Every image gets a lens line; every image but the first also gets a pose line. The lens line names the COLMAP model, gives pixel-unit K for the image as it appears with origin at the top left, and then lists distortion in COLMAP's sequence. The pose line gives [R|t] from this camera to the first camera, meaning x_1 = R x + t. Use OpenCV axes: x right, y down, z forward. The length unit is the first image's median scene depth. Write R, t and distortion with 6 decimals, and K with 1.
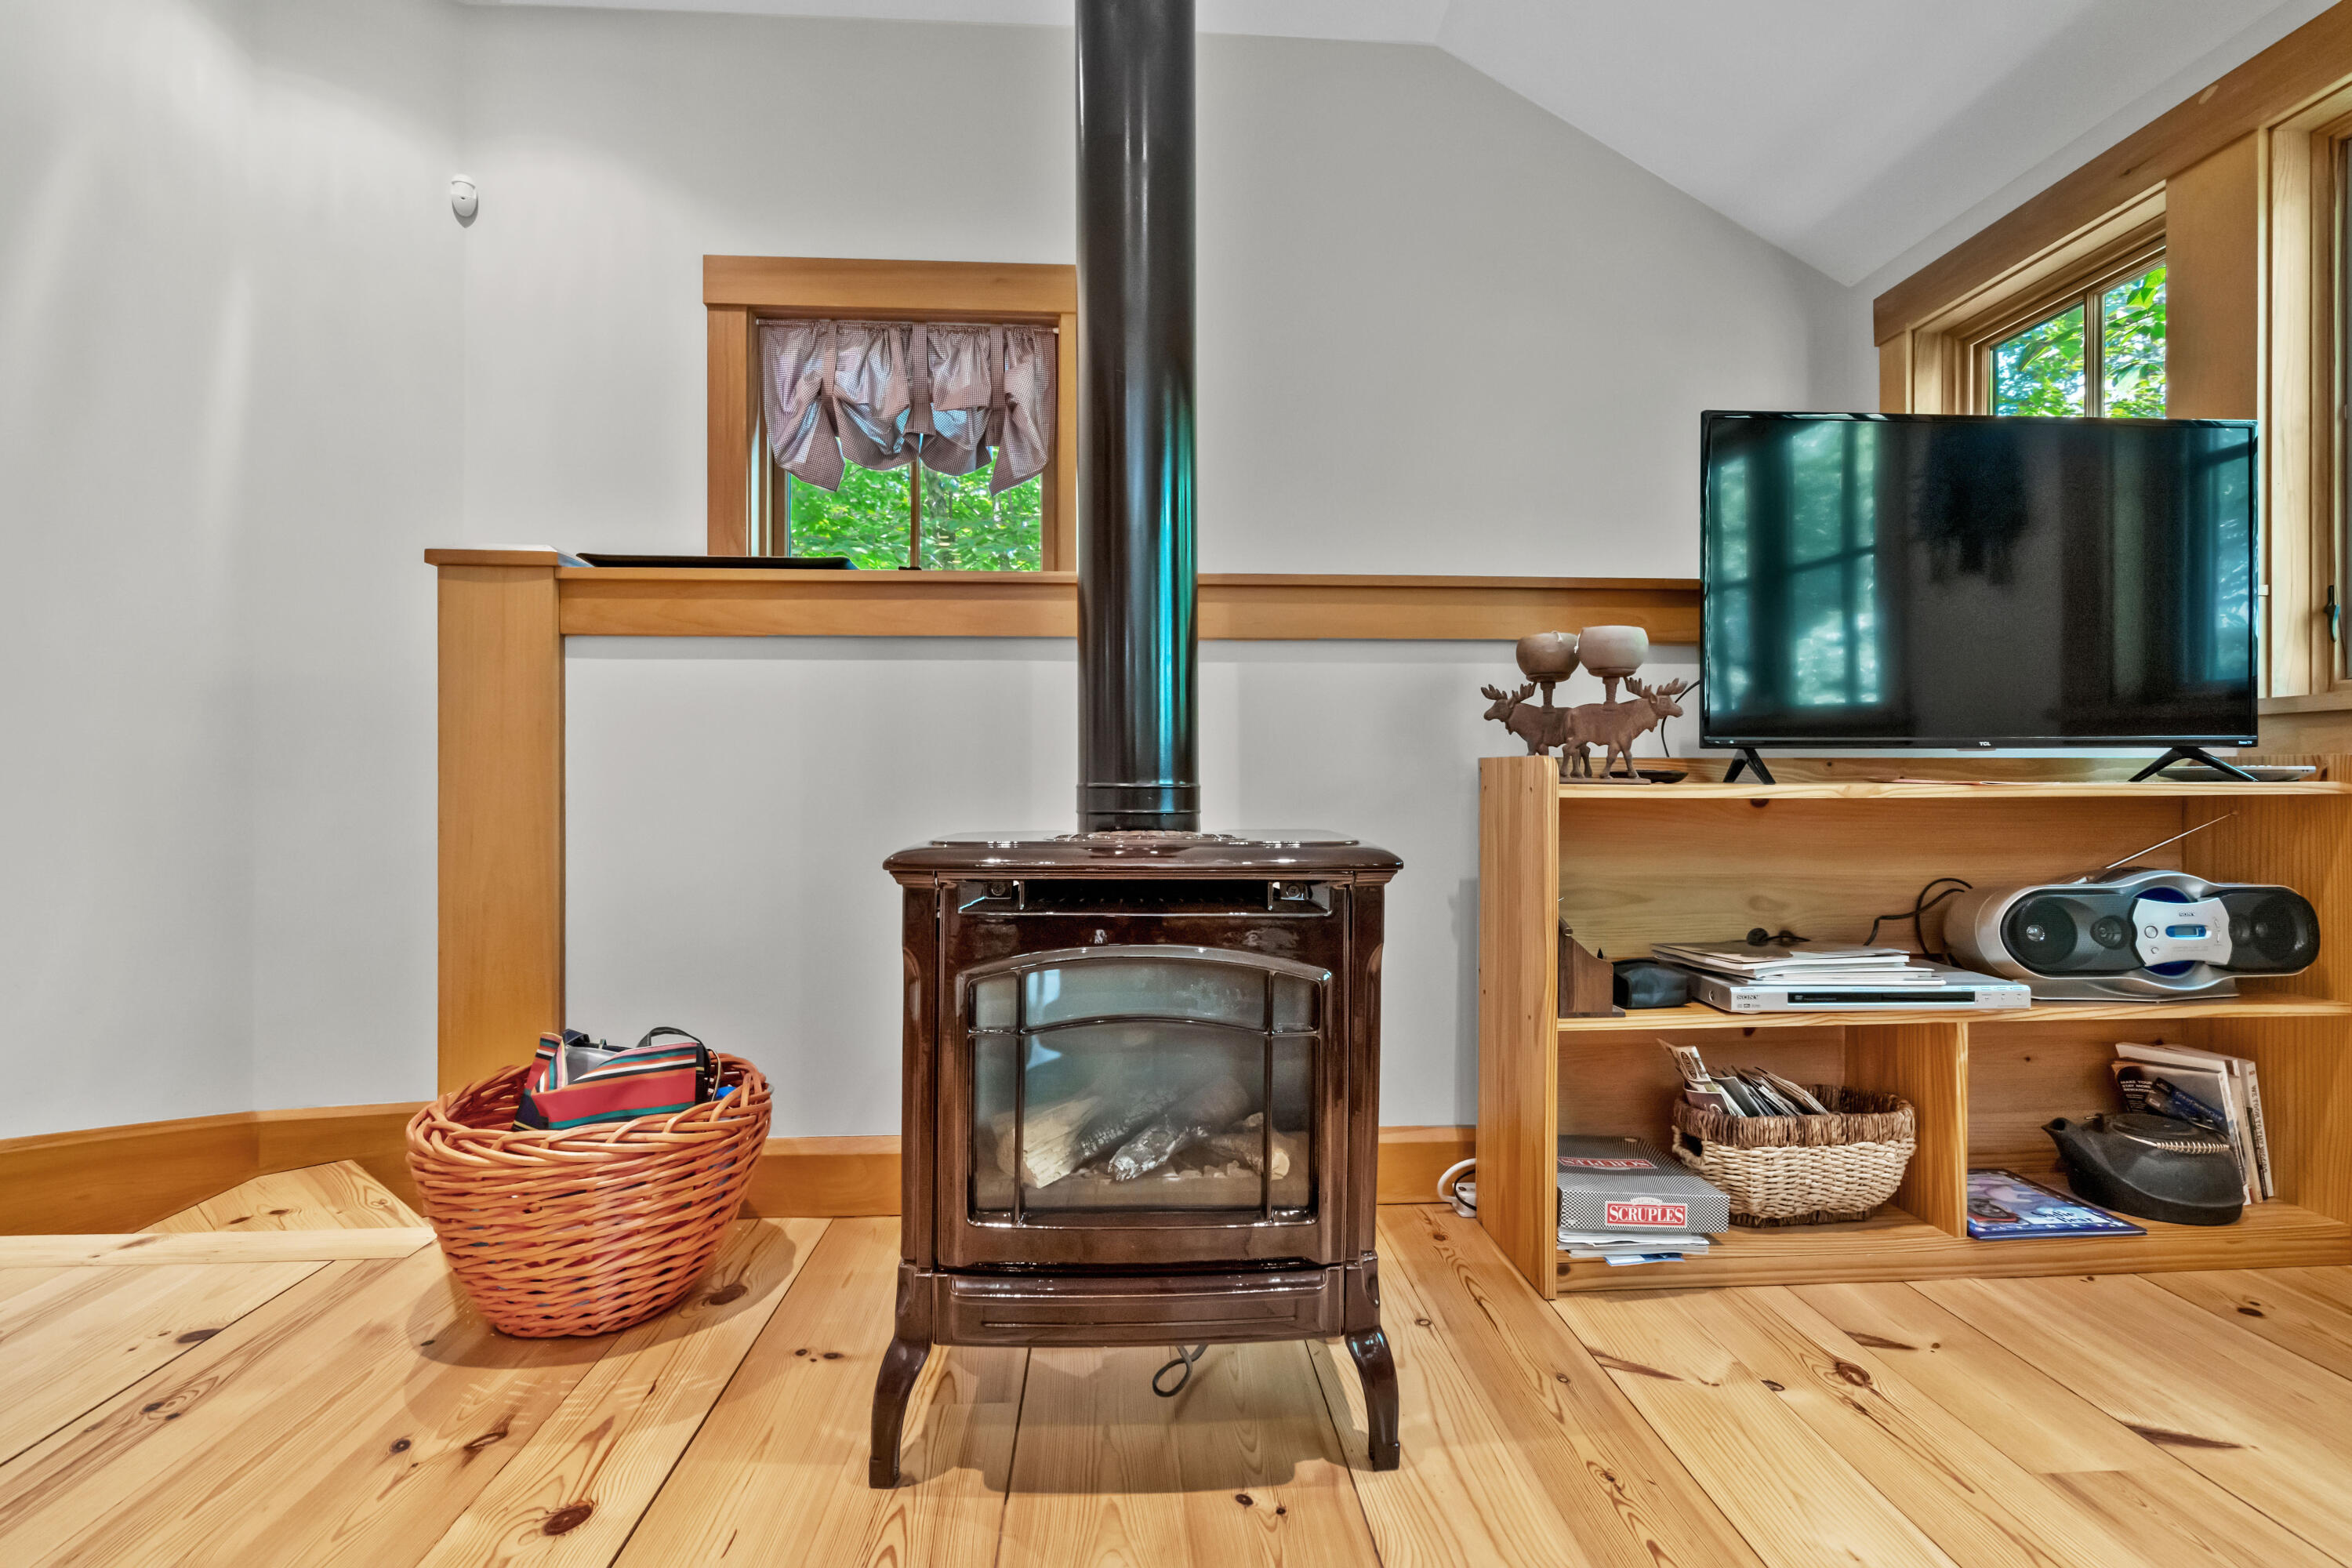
lens RADIAL K [[1121.2, 0, 1173.6], [0, 1121.2, 788.0], [0, 0, 1]] dist [0.003836, 0.000370]
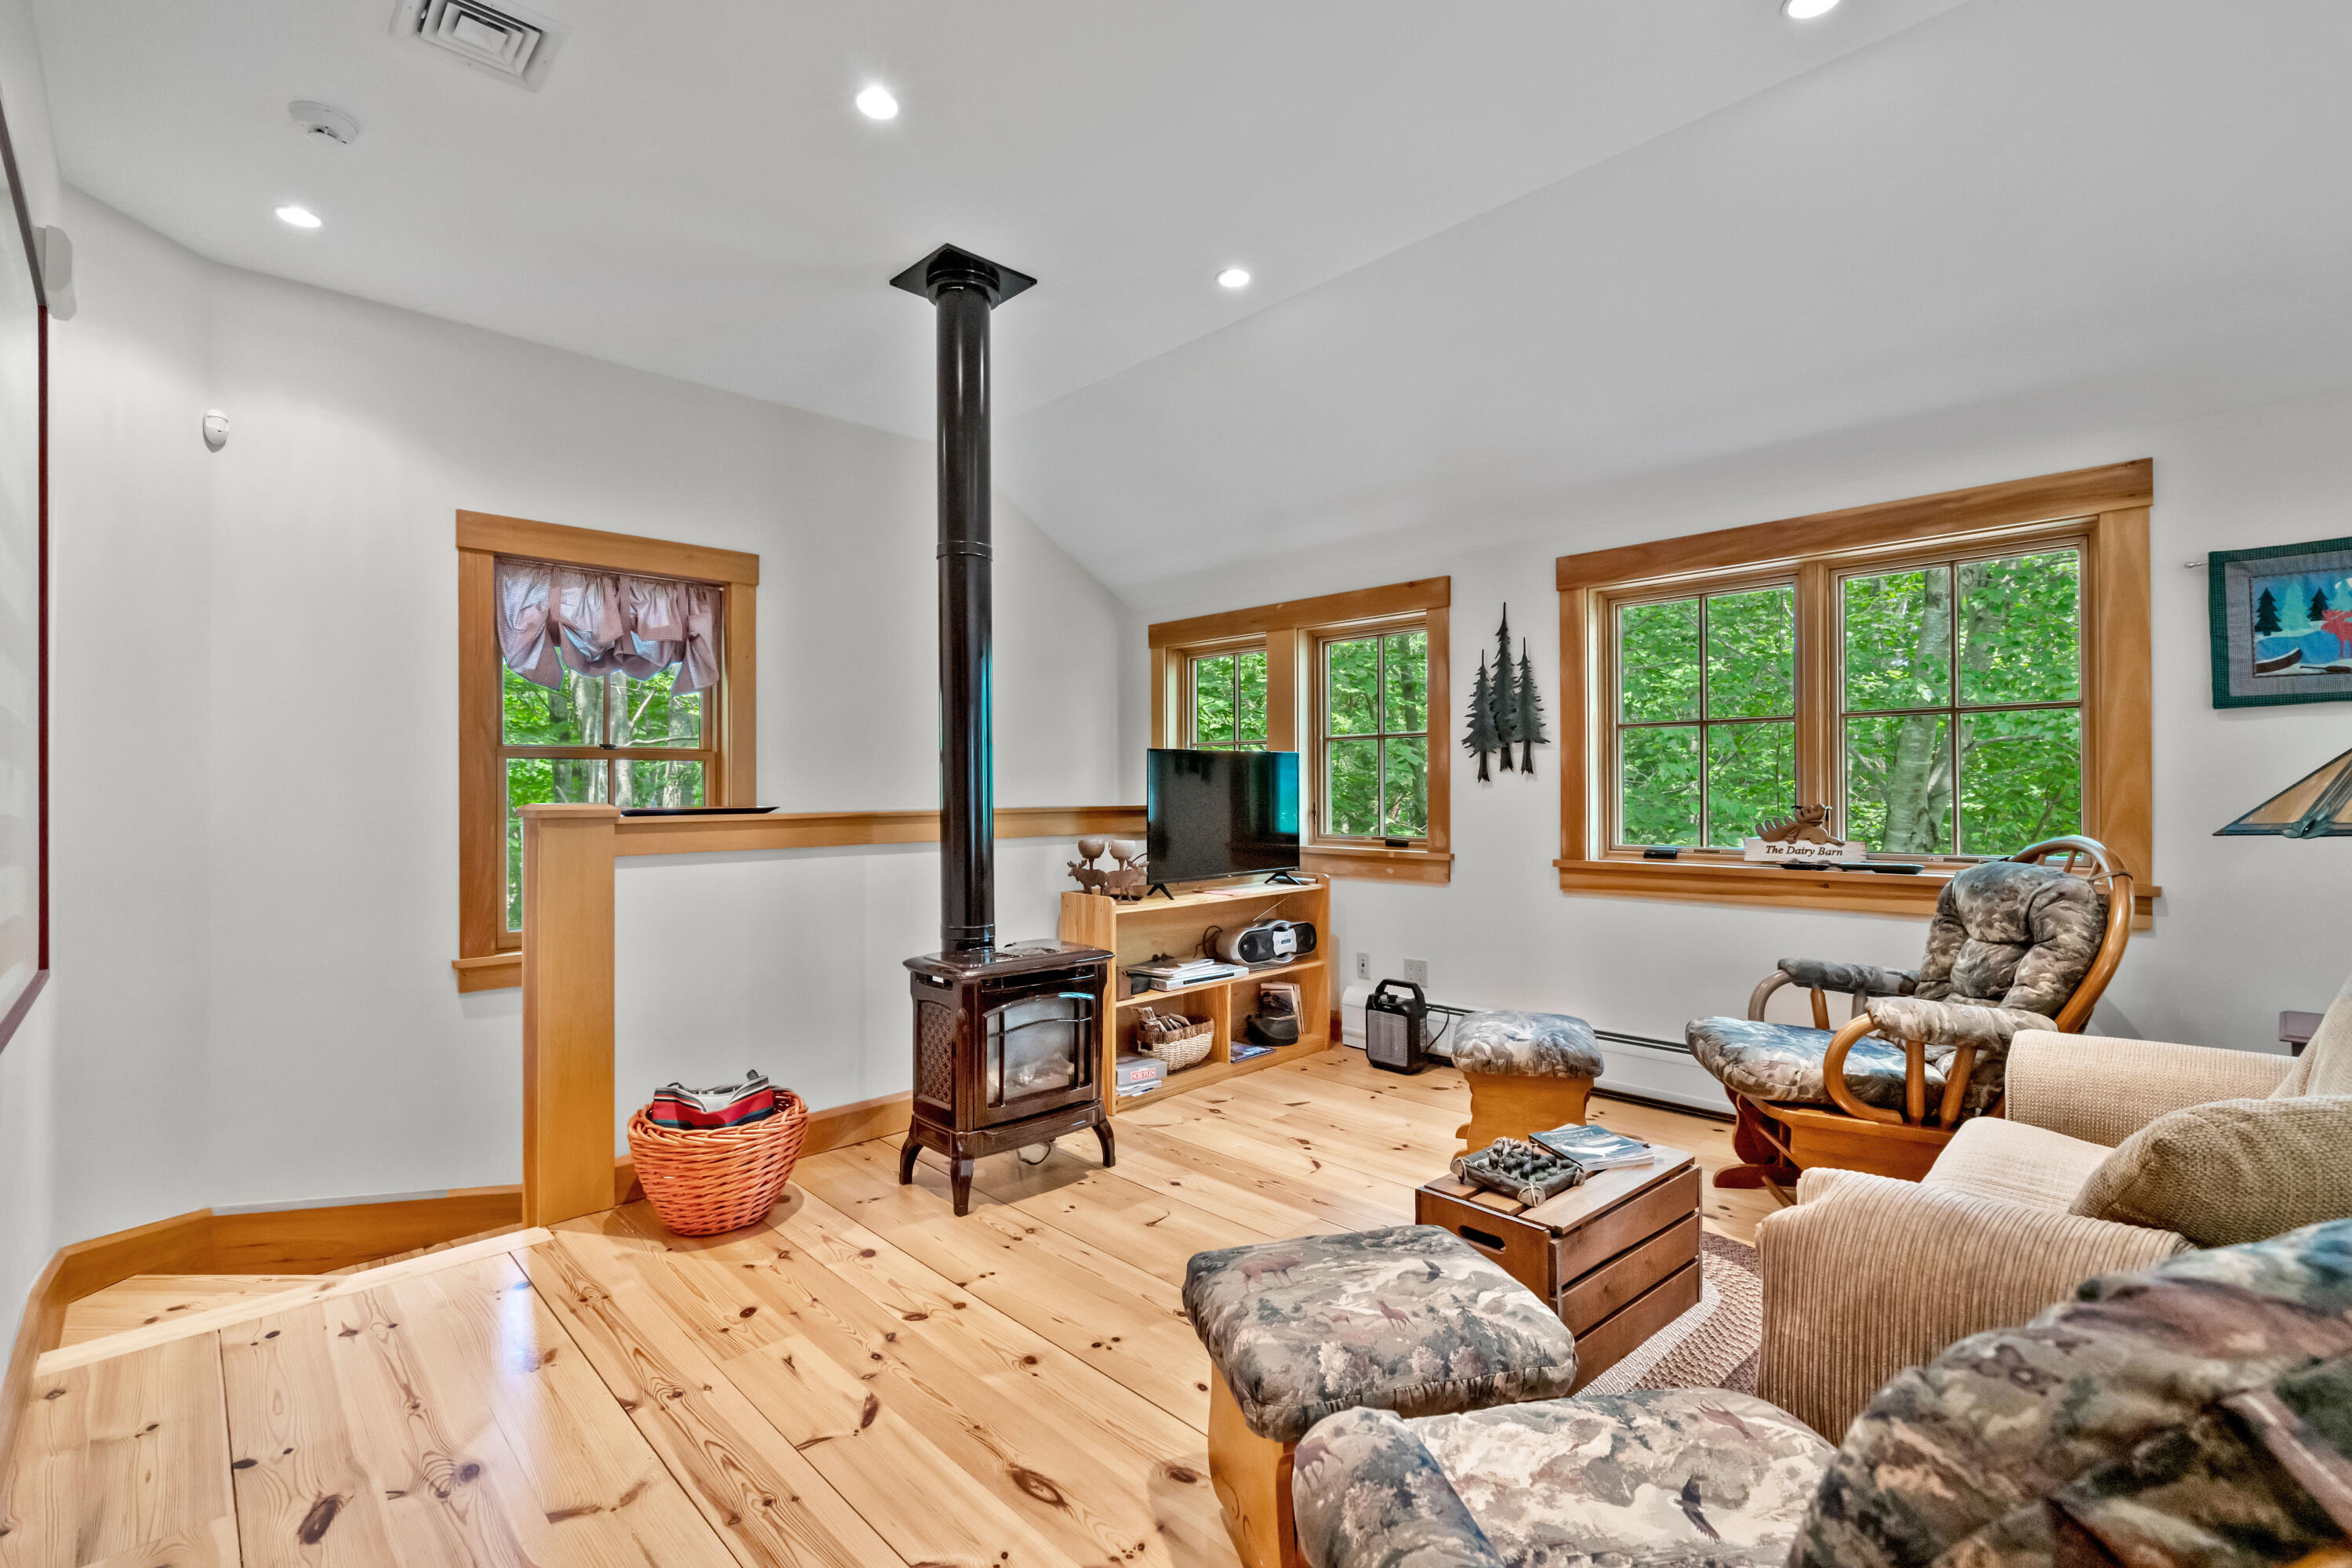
lens RADIAL K [[1045.8, 0, 1183.5], [0, 1045.8, 791.5], [0, 0, 1]] dist [-0.001737, -0.001015]
pose [[0.753673, -0.003591, 0.657239, -0.988522], [0.005784, 0.999983, -0.001169, -0.240902], [-0.657224, 0.004682, 0.753681, -0.789617]]
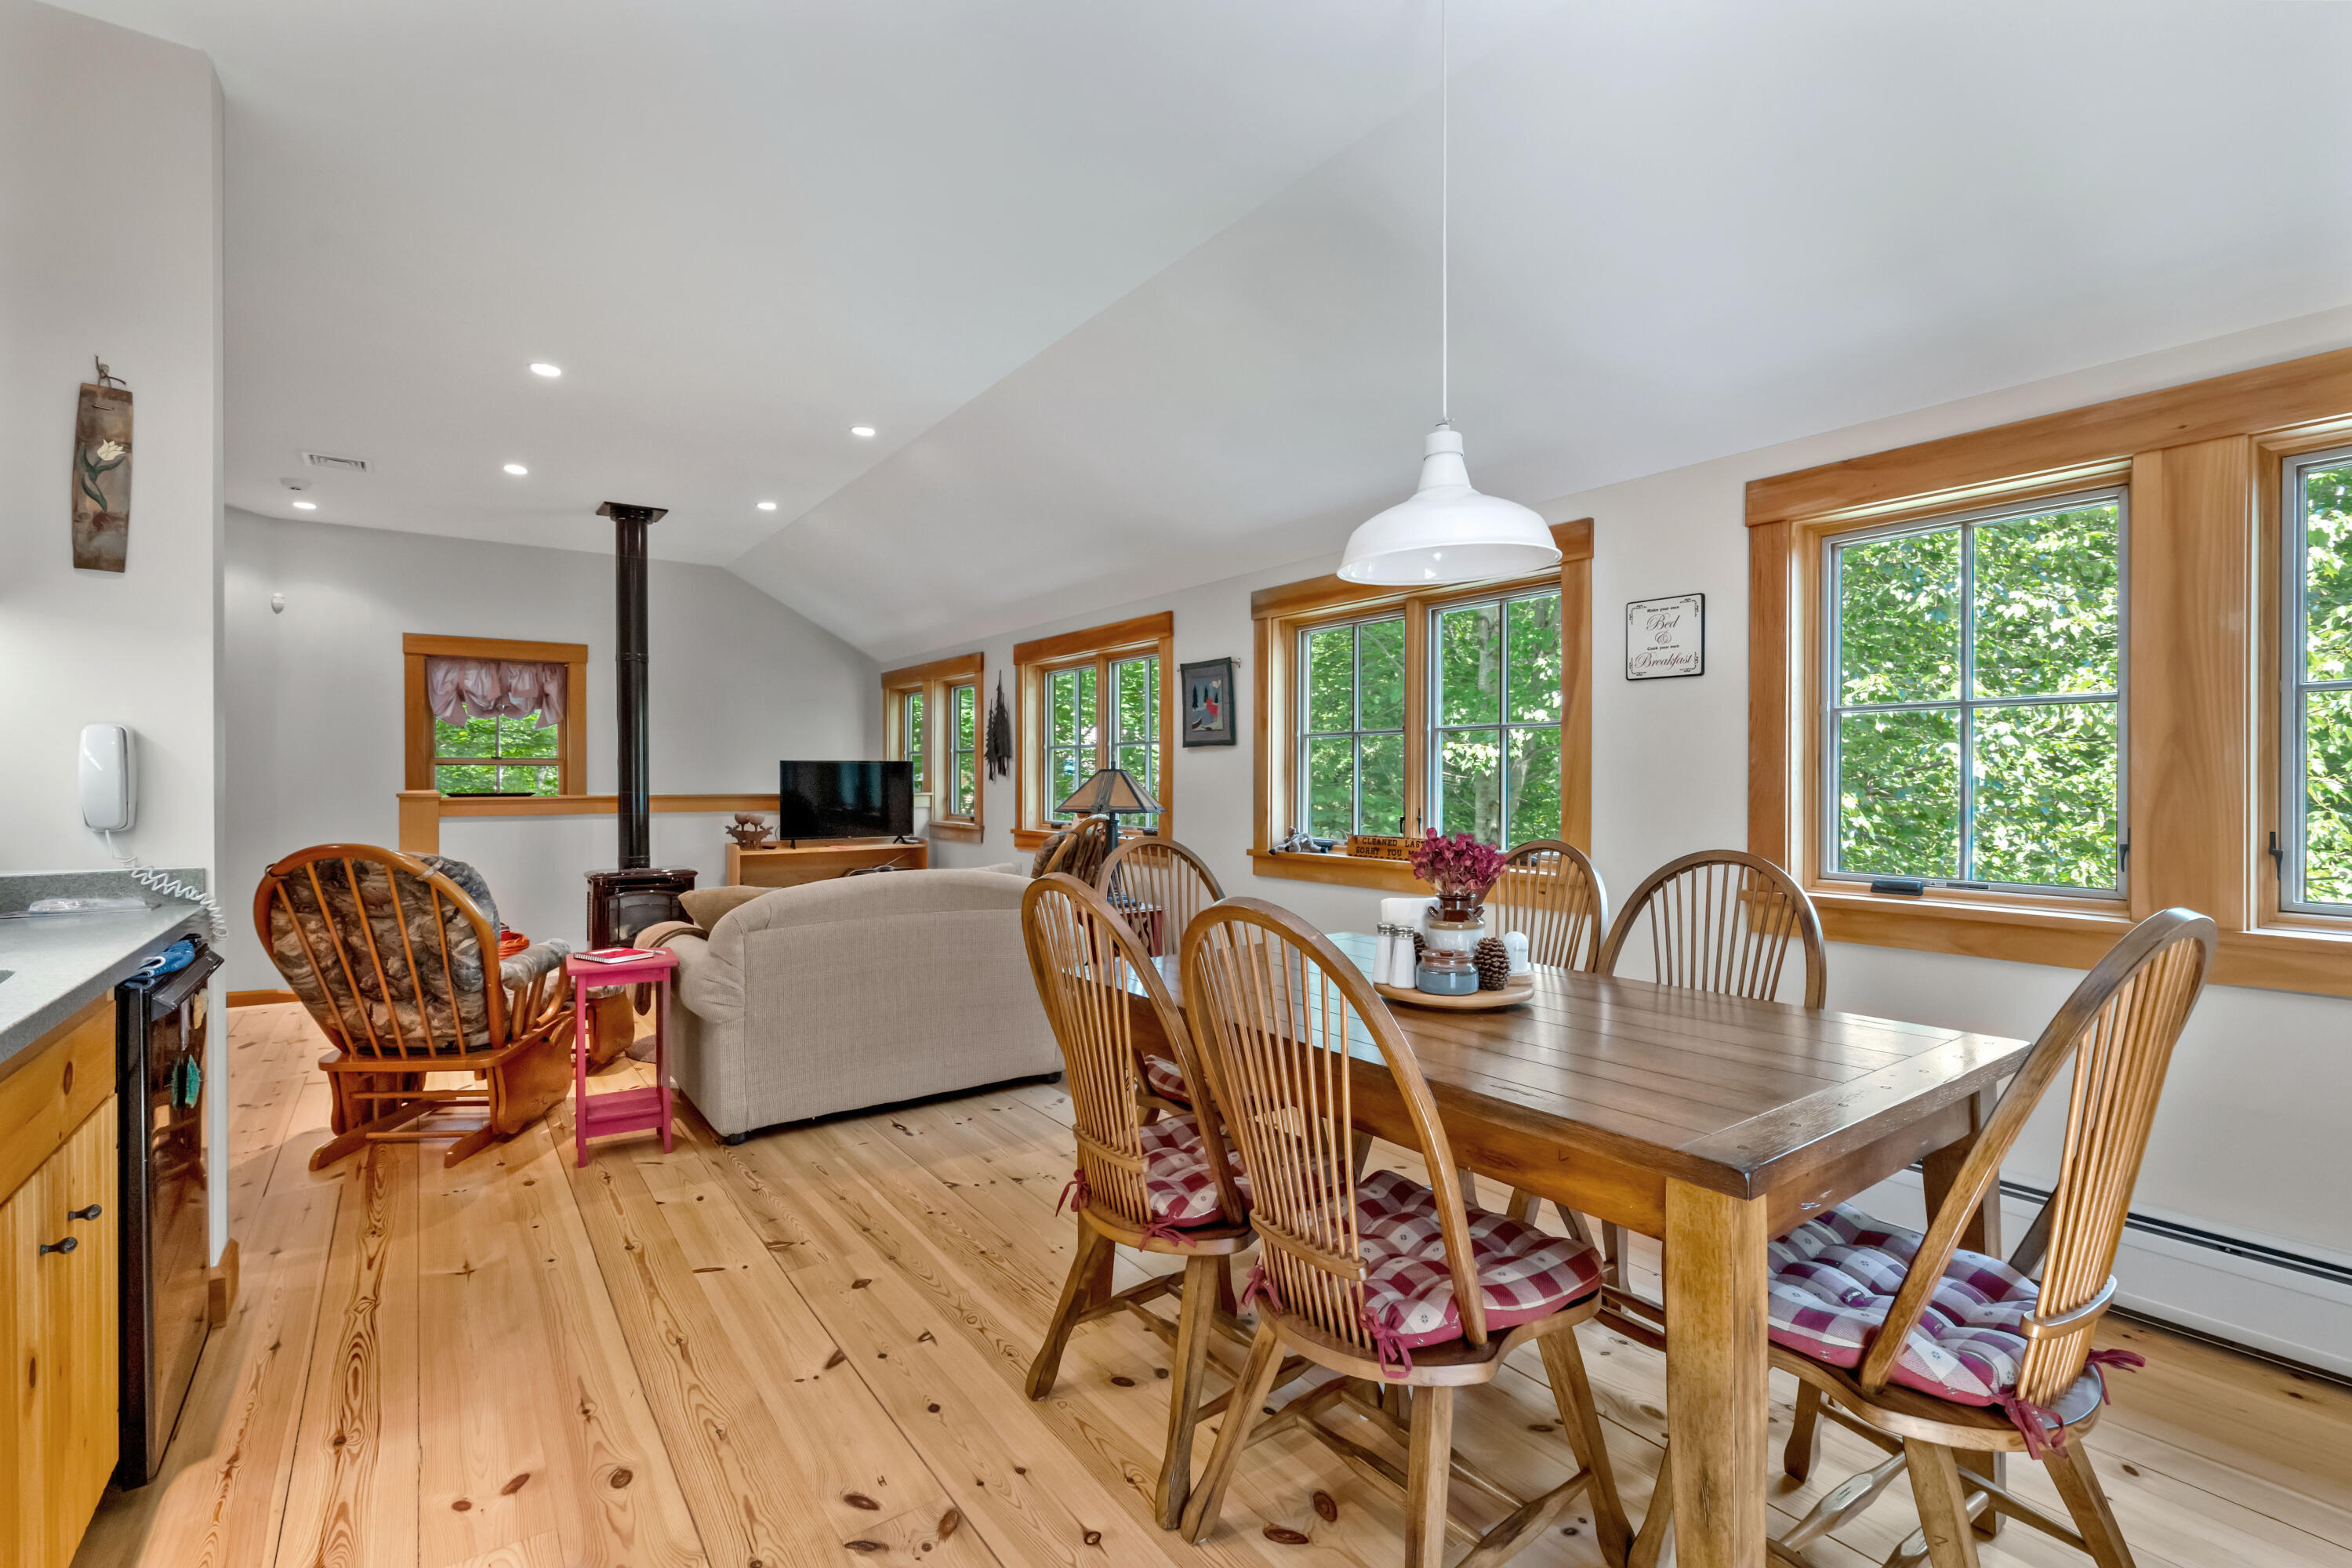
lens RADIAL K [[1045.8, 0, 1169.8], [0, 1045.8, 793.0], [0, 0, 1]] dist [-0.001737, -0.001015]
pose [[0.841671, -0.005807, 0.539959, -0.415922], [-0.000713, 0.999929, 0.011865, -0.264564], [-0.539990, -0.010372, 0.841608, -3.093496]]
